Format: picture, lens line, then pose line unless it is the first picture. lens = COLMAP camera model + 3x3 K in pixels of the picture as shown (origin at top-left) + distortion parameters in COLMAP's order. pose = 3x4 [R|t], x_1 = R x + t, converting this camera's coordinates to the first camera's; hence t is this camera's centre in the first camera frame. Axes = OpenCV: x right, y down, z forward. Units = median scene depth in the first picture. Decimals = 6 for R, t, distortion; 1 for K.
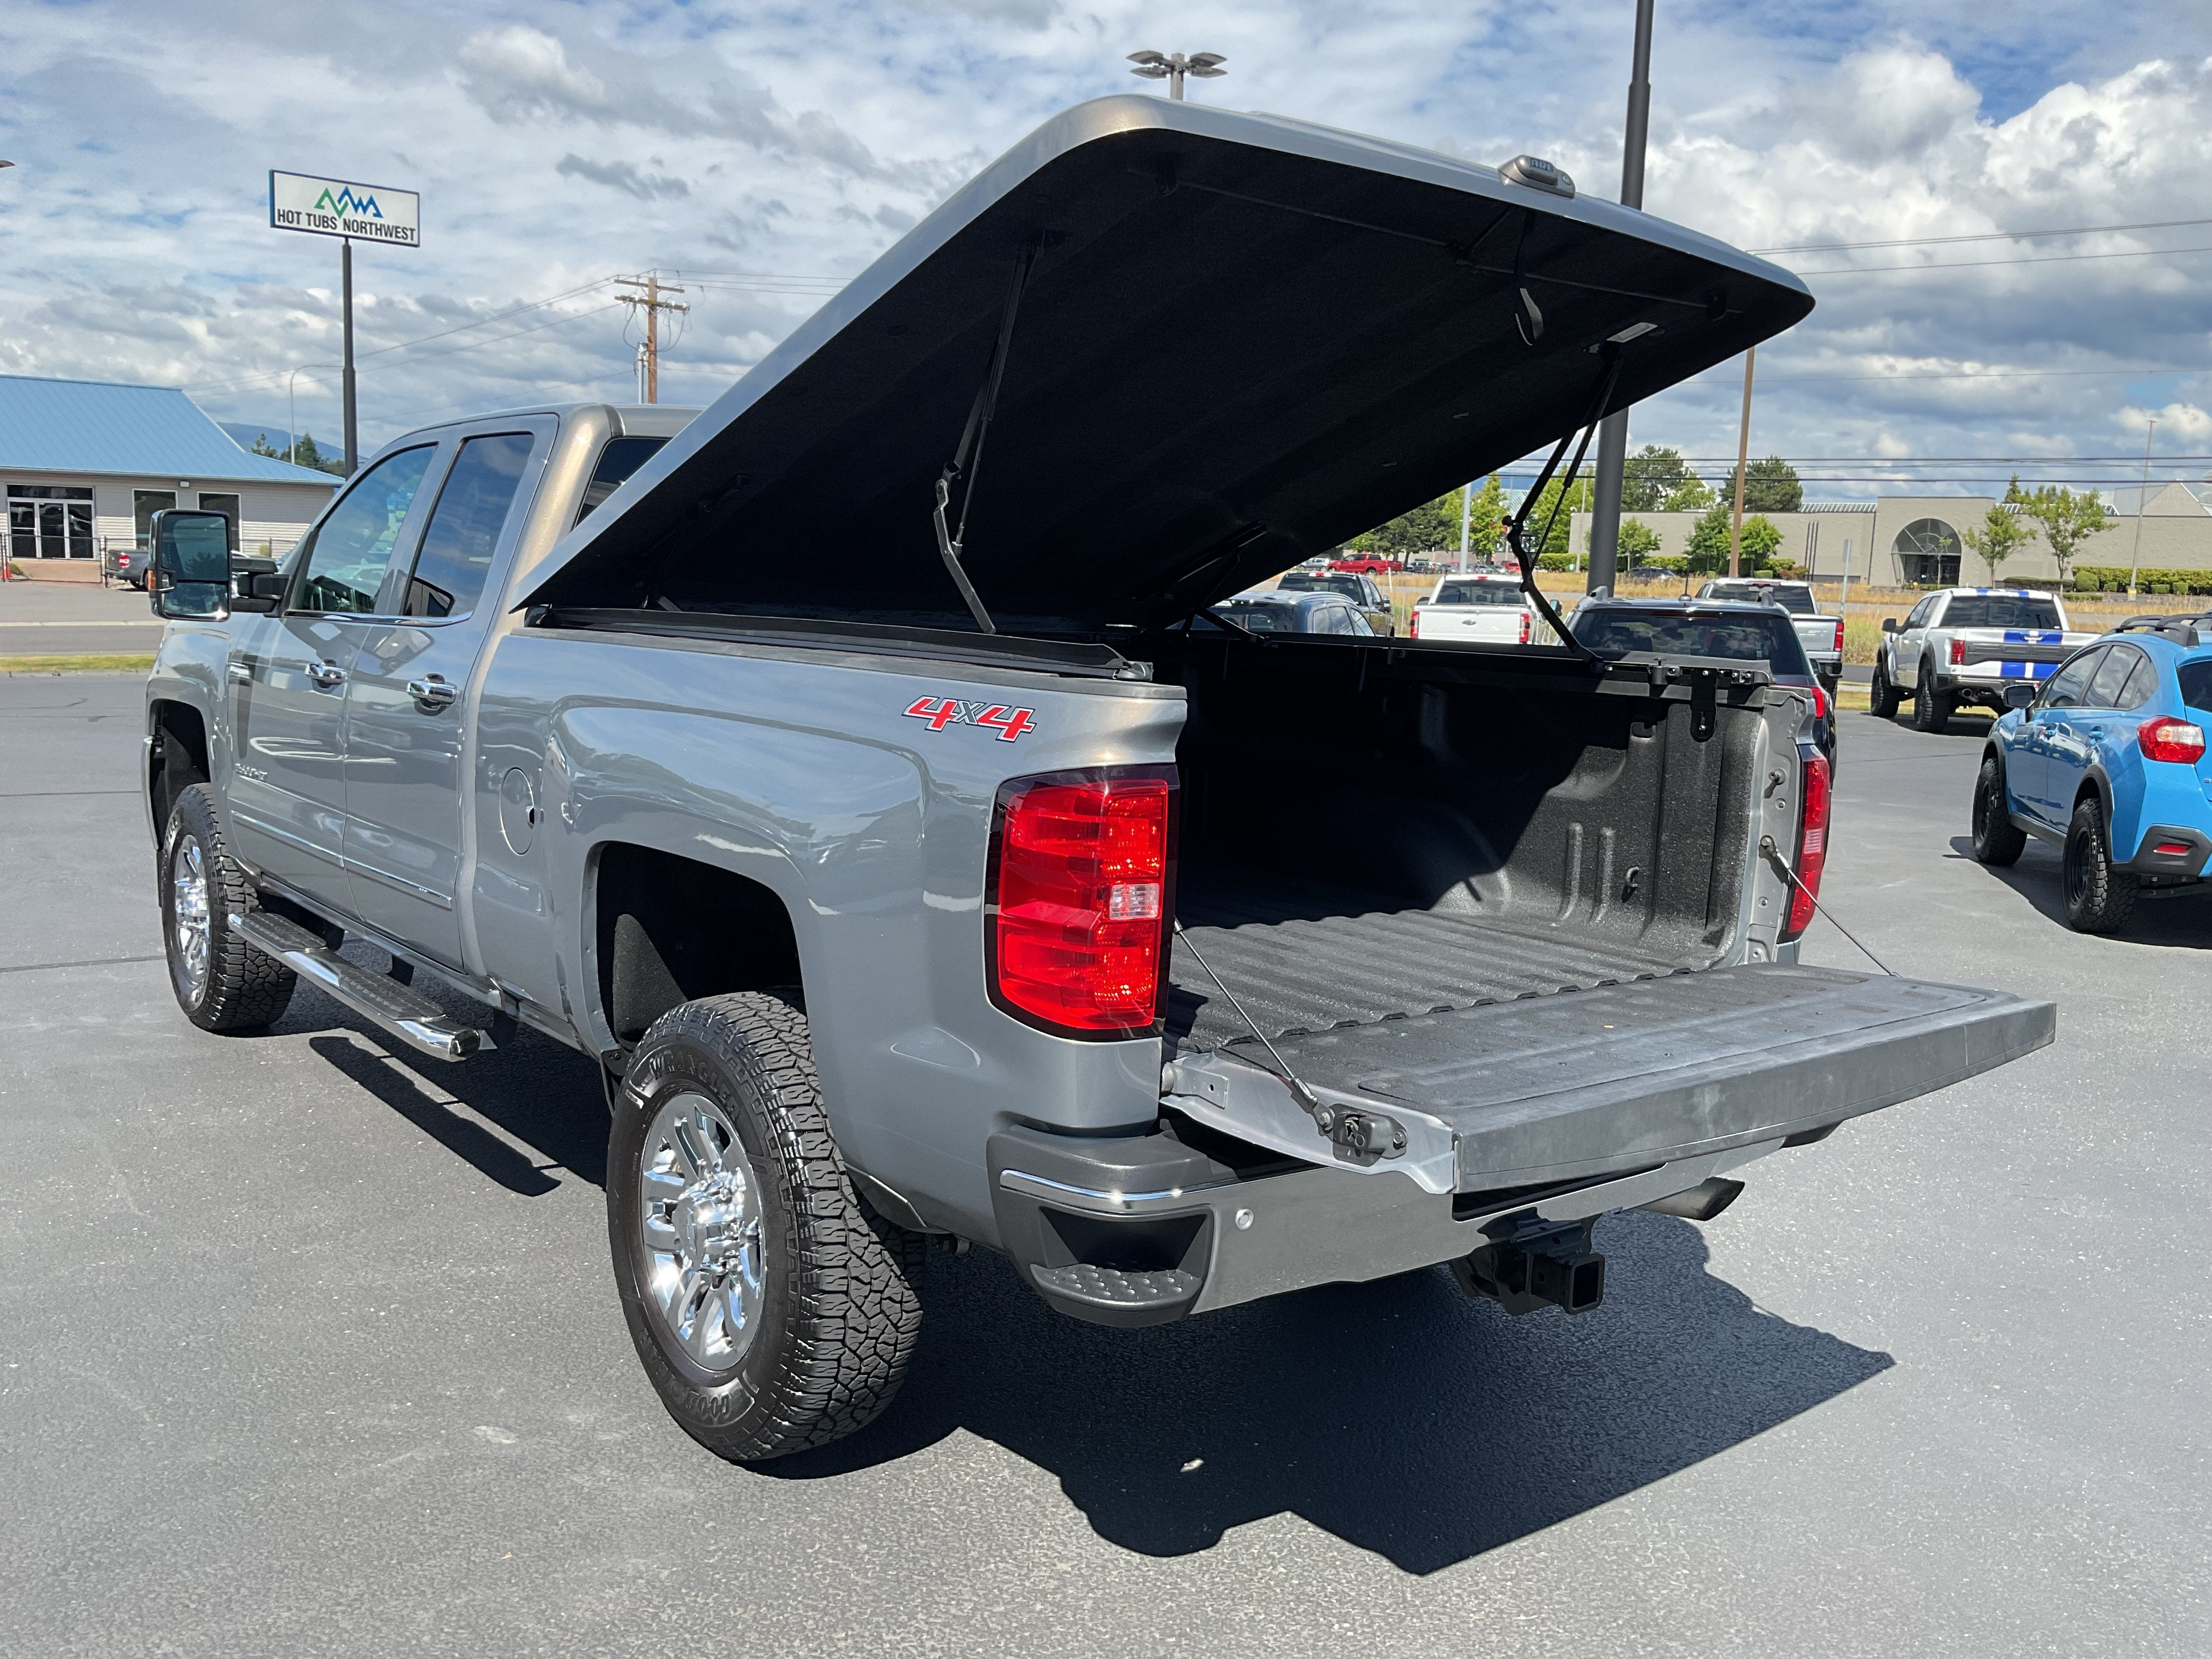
lens RADIAL K [[1859.7, 0, 1119.0], [0, 1859.7, 801.5], [0, 0, 1]] dist [0.064495, -0.148453]
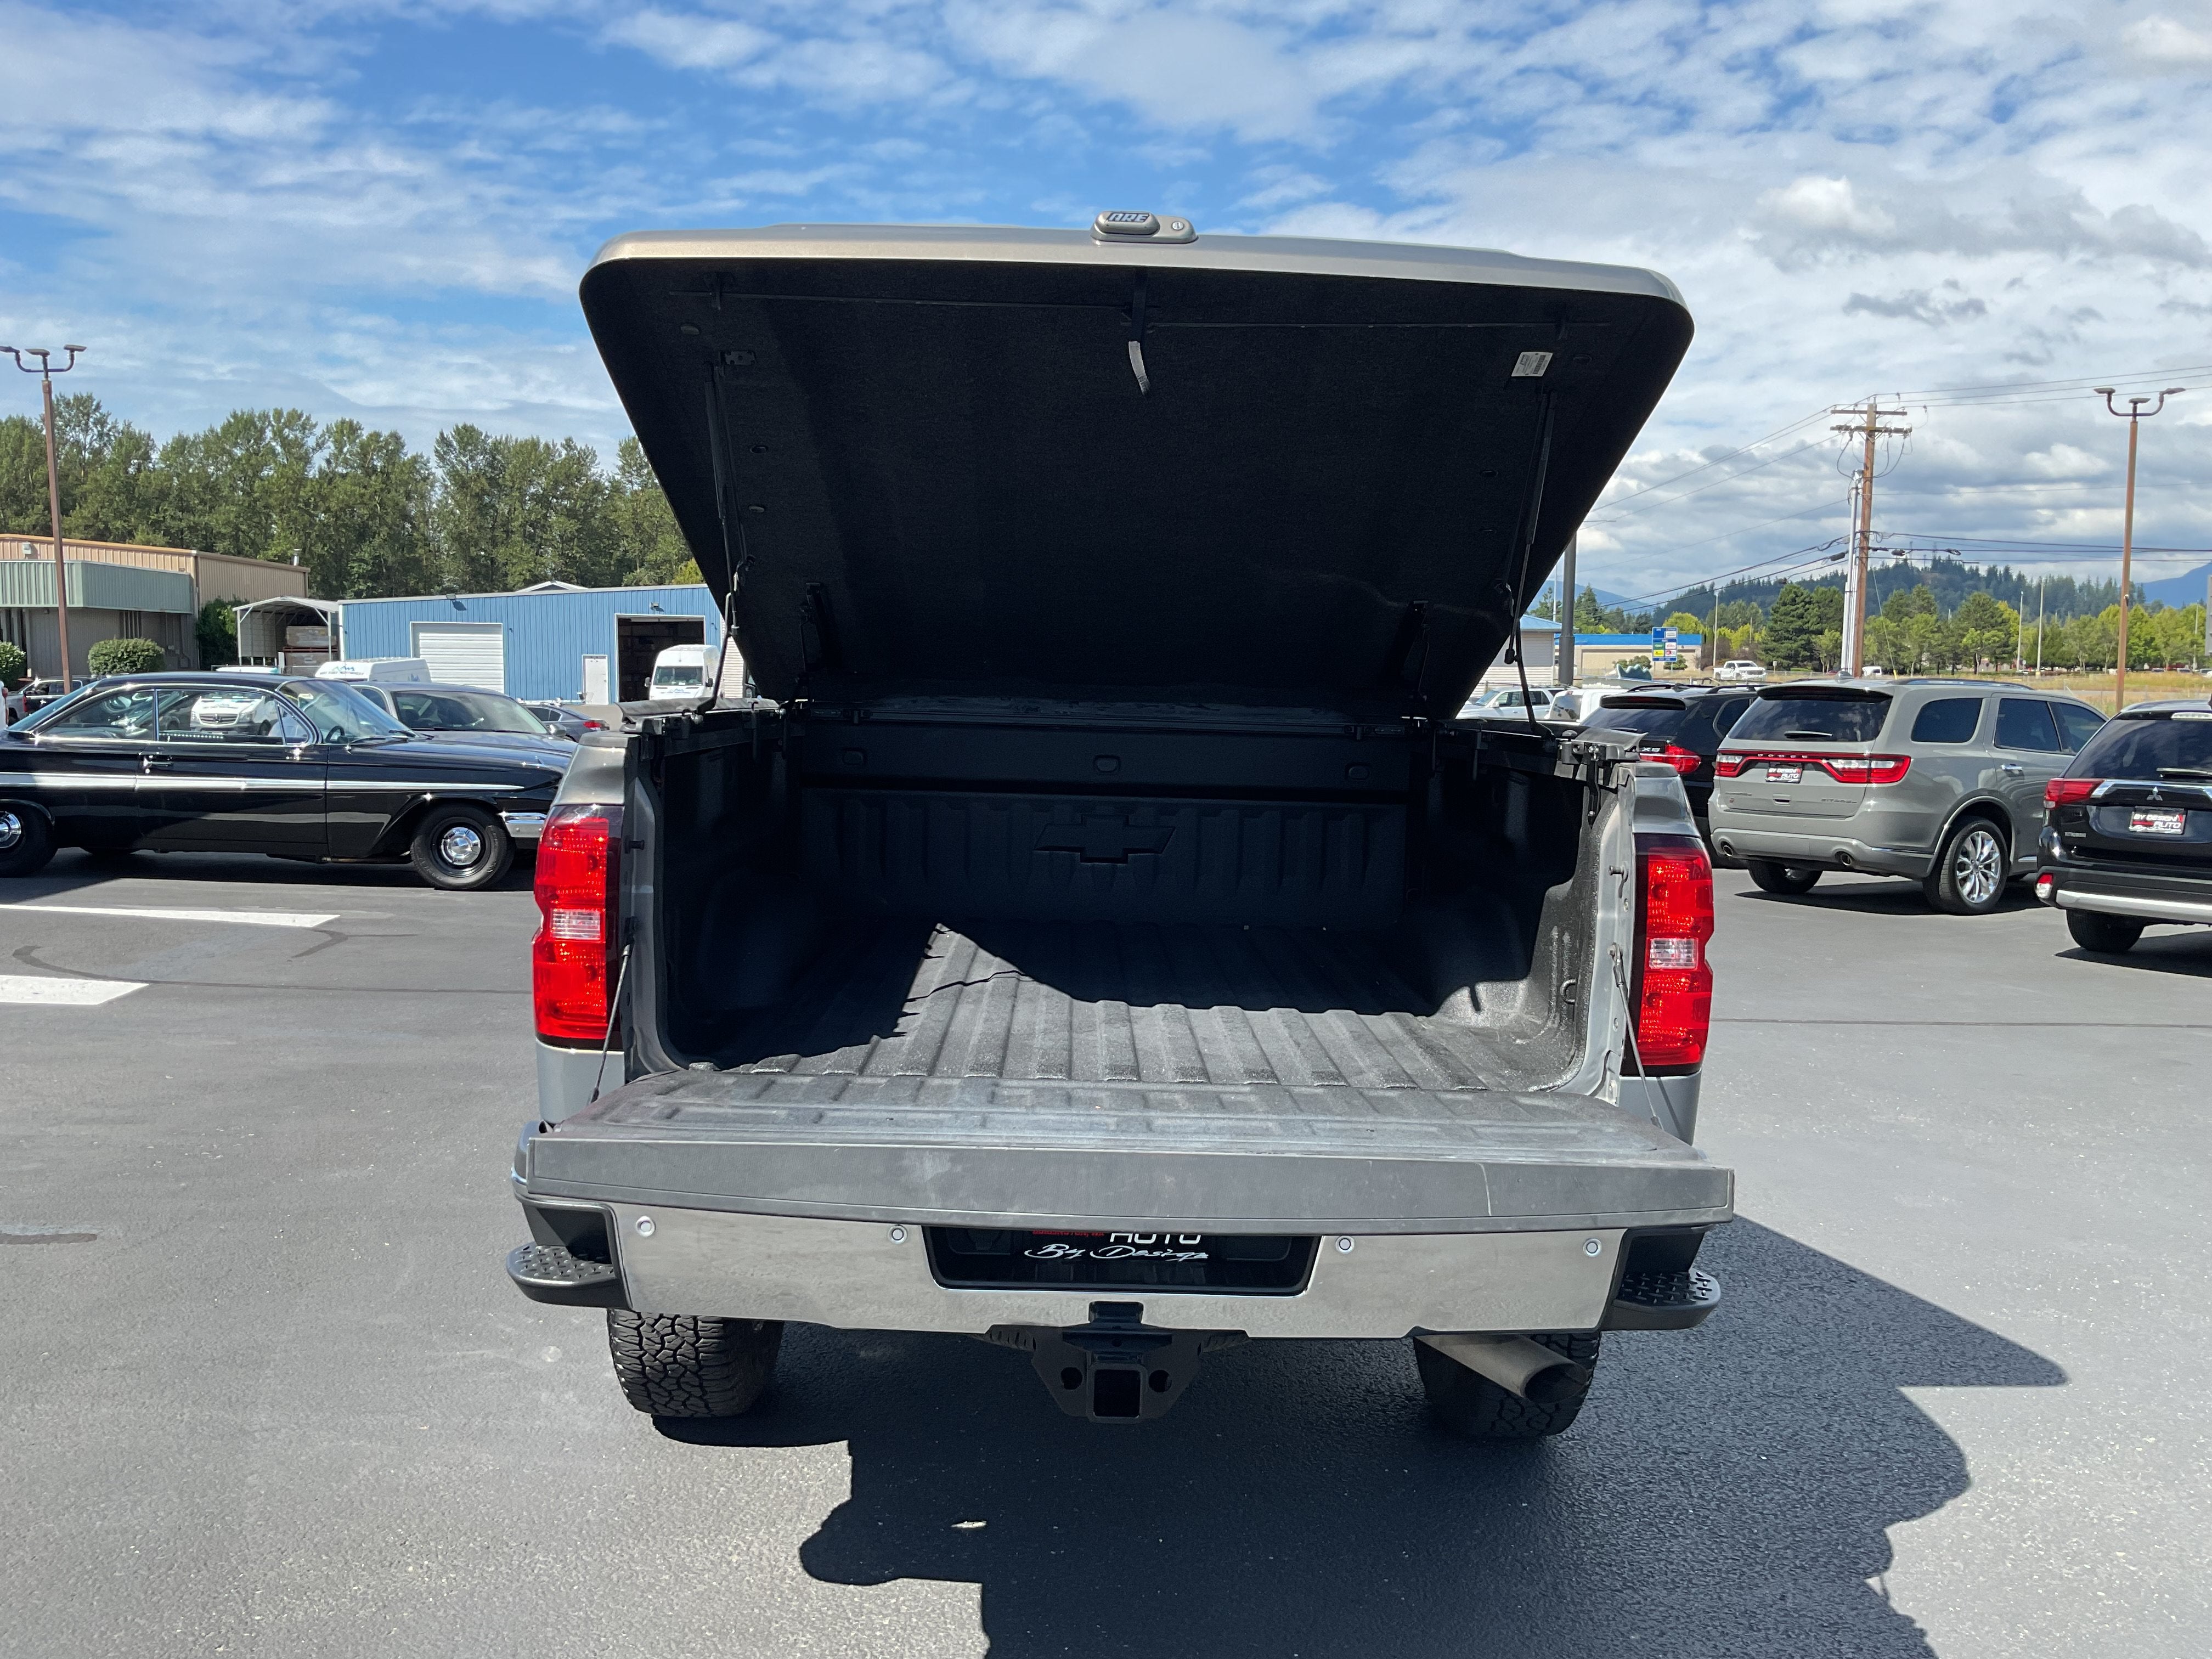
lens RADIAL K [[1850.0, 0, 1115.2], [0, 1850.0, 829.9], [0, 0, 1]] dist [0.070347, -0.130094]
pose [[0.790505, 0.026697, -0.611873, 0.417169], [-0.062452, 0.997356, -0.037169, 0.007728], [0.609263, 0.067595, 0.790082, 0.130267]]
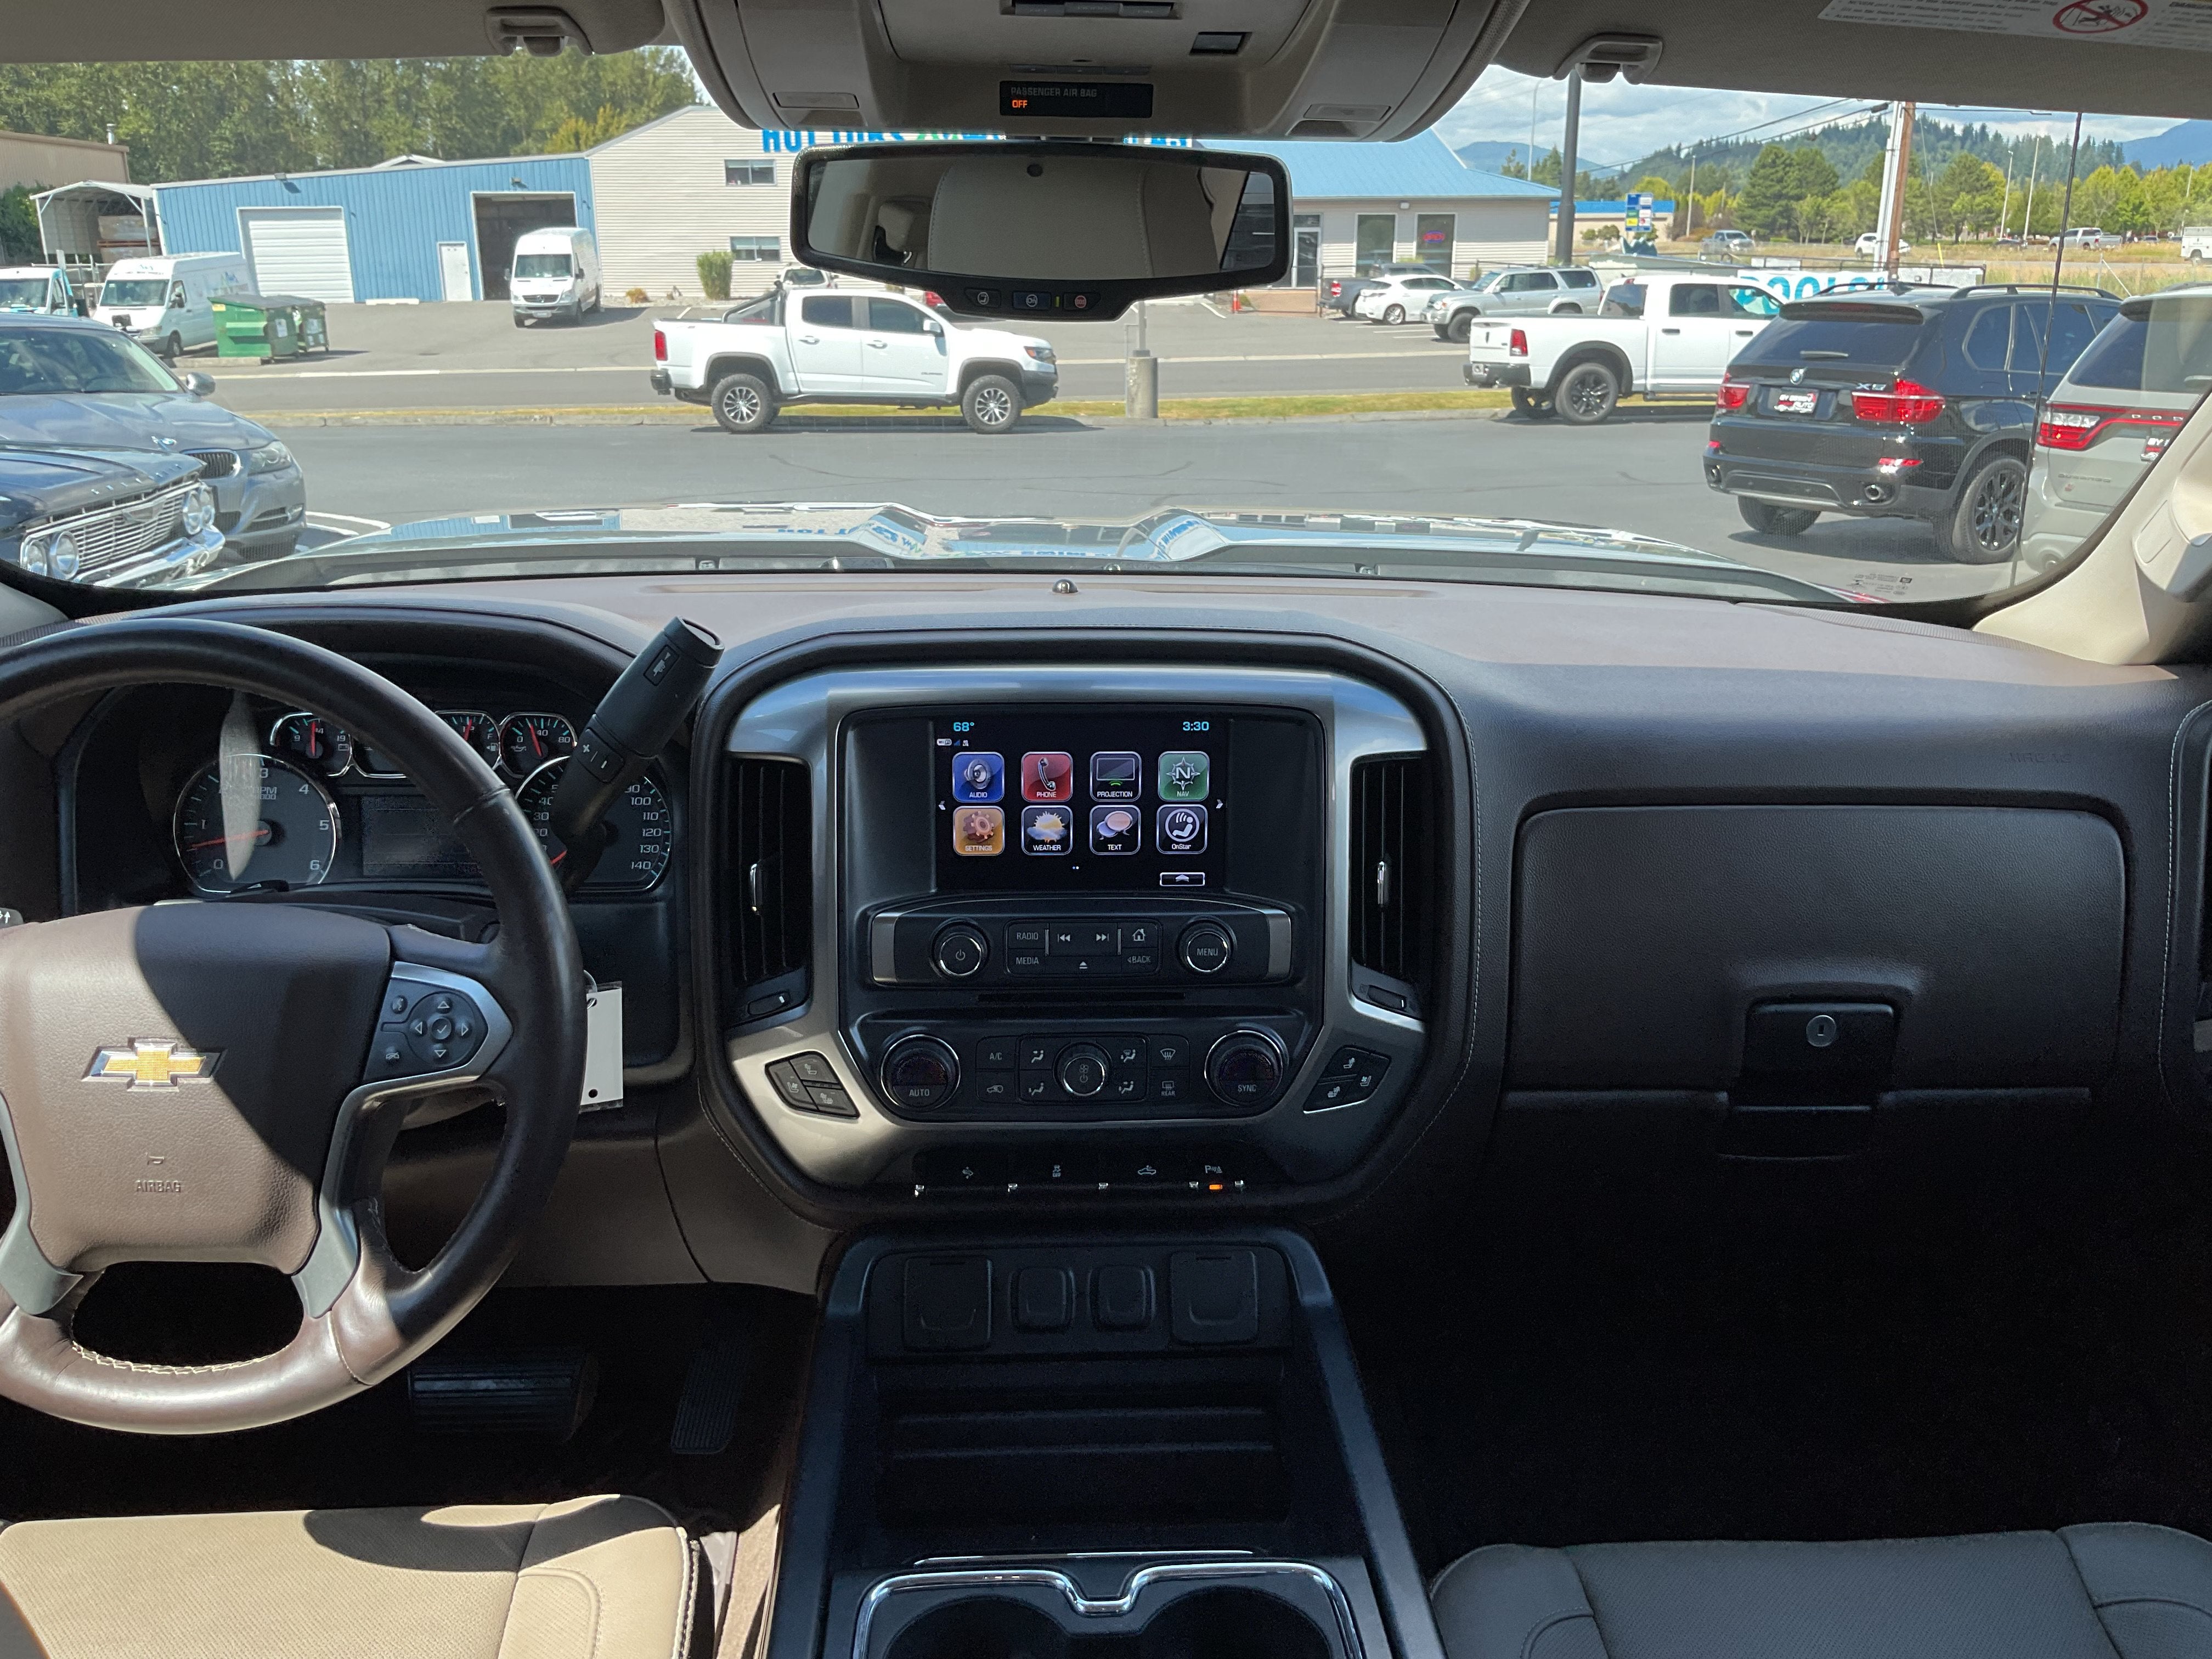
lens RADIAL K [[1850.3, 0, 1106.0], [0, 1850.3, 829.5], [0, 0, 1]] dist [0.099461, -0.211892]
pose [[0.808005, 0.140012, -0.572297, -0.177192], [-0.045908, 0.983362, 0.175763, -0.124416], [0.587384, -0.115744, 0.800989, 0.842813]]
